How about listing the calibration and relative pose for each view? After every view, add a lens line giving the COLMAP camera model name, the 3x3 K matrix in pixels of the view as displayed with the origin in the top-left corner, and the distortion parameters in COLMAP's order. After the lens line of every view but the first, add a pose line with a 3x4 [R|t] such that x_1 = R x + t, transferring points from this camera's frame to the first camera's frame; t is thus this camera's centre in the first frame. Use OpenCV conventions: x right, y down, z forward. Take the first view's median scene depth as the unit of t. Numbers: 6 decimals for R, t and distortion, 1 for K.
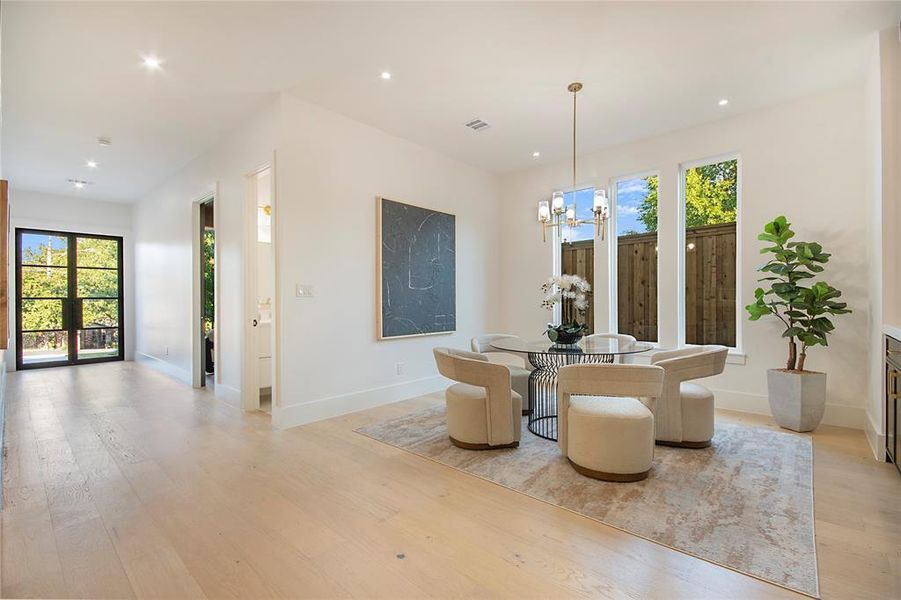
lens RADIAL K [[398.9, 0, 446.9], [0, 398.9, 299.5], [0, 0, 1]] dist [-0.002087, -0.001712]
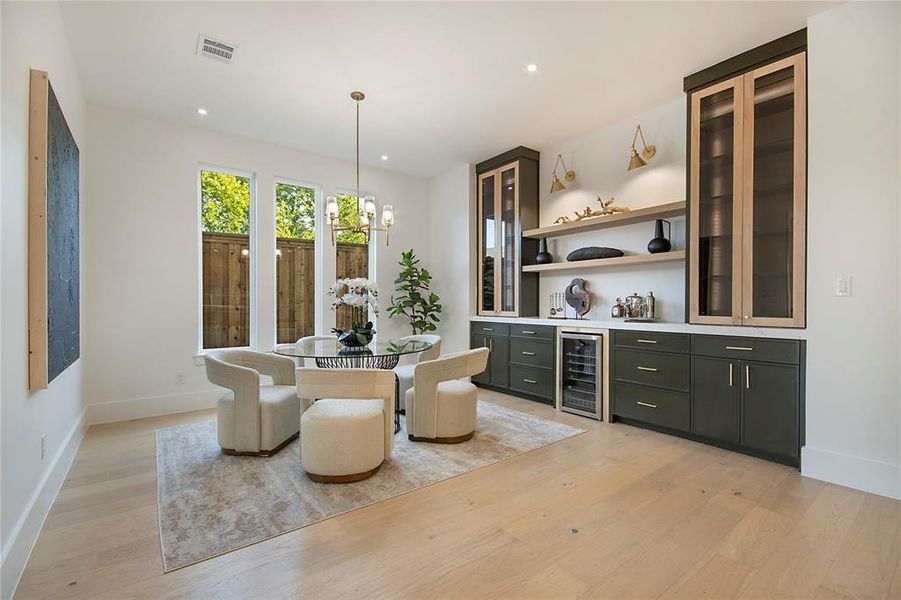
lens RADIAL K [[398.9, 0, 455.0], [0, 398.9, 301.9], [0, 0, 1]] dist [-0.002087, -0.001712]
pose [[0.176015, 0.009596, 0.984341, -0.643149], [-0.001927, 0.999954, -0.009404, 0.008832], [-0.984386, -0.000242, 0.176025, 0.572276]]
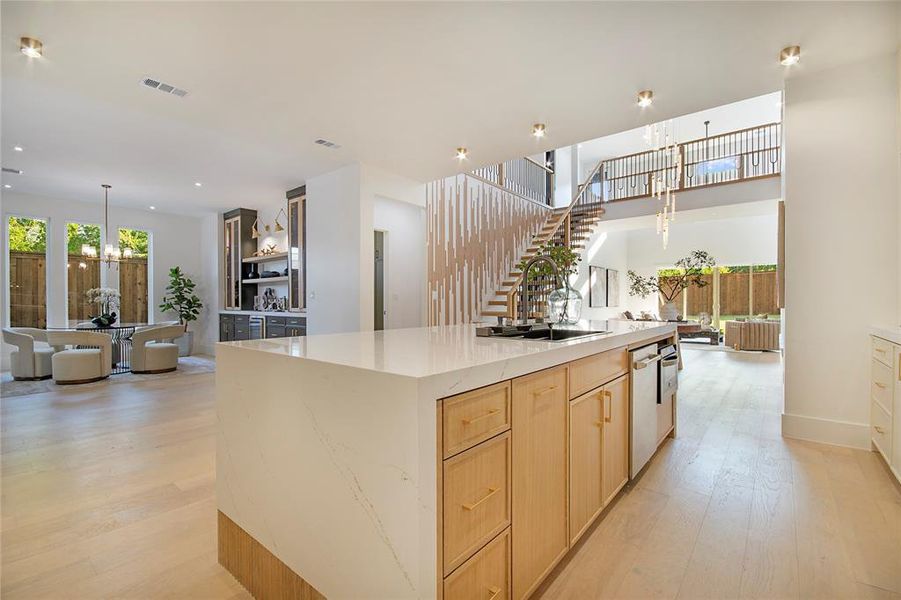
lens RADIAL K [[398.9, 0, 445.2], [0, 398.9, 304.8], [0, 0, 1]] dist [-0.002087, -0.001712]
pose [[-0.041198, -0.000135, 0.999151, -1.570714], [0.001031, 0.999999, 0.000178, 0.016302], [-0.999150, 0.001037, -0.041198, -0.473169]]
